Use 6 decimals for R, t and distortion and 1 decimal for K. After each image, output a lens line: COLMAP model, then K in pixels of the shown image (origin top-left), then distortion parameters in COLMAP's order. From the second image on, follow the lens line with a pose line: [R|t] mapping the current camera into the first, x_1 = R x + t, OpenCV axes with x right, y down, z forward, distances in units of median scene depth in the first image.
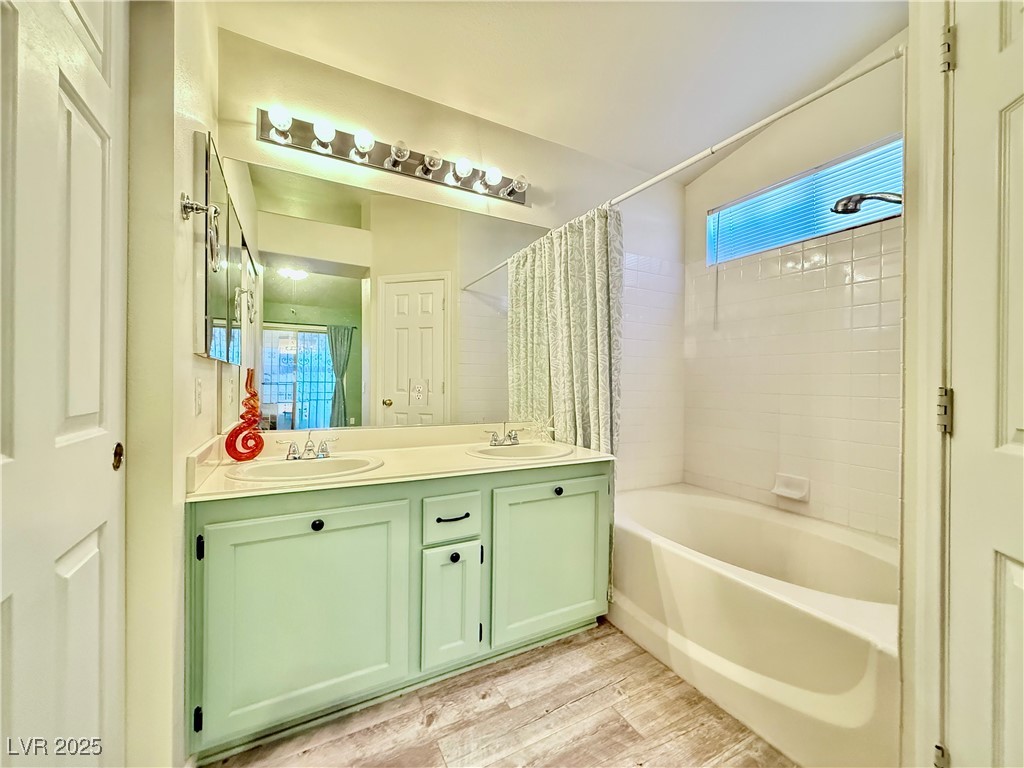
lens RADIAL K [[409.8, 0, 511.5], [0, 409.8, 383.4], [0, 0, 1]] dist [-0.000063, 0.000036]
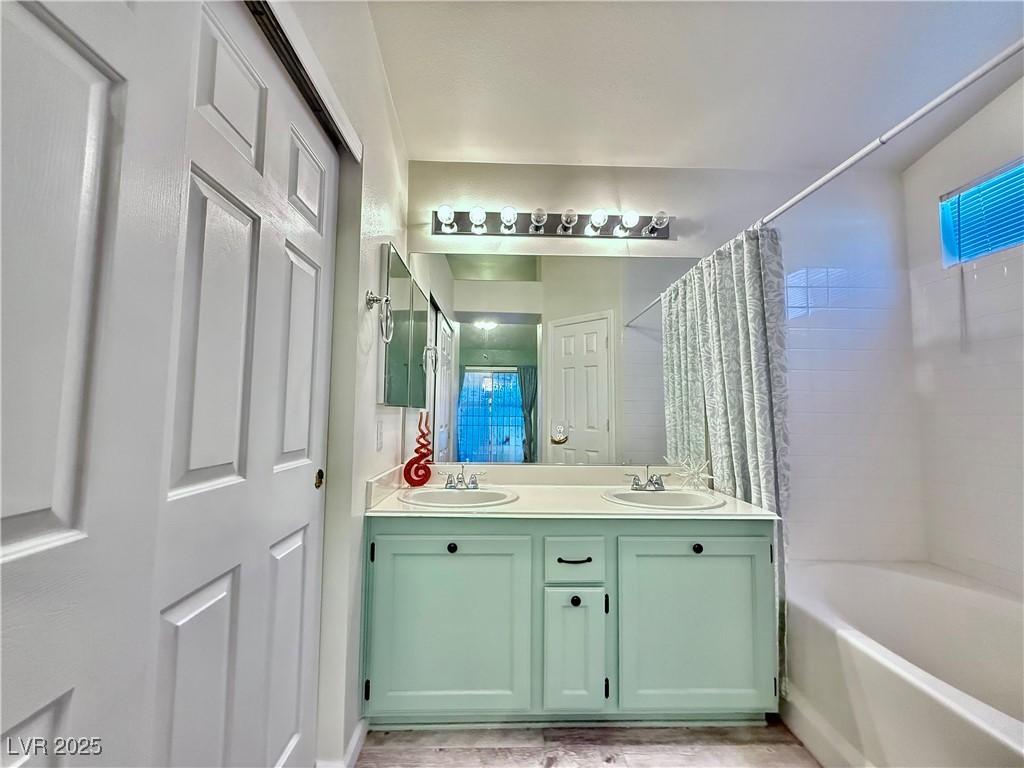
lens RADIAL K [[409.8, 0, 511.1], [0, 409.8, 383.2], [0, 0, 1]] dist [-0.000063, 0.000036]
pose [[0.893777, -0.033252, -0.447277, 0.143140], [-0.002872, 0.996803, -0.079844, -0.021312], [0.448502, 0.072647, 0.890825, -0.005831]]
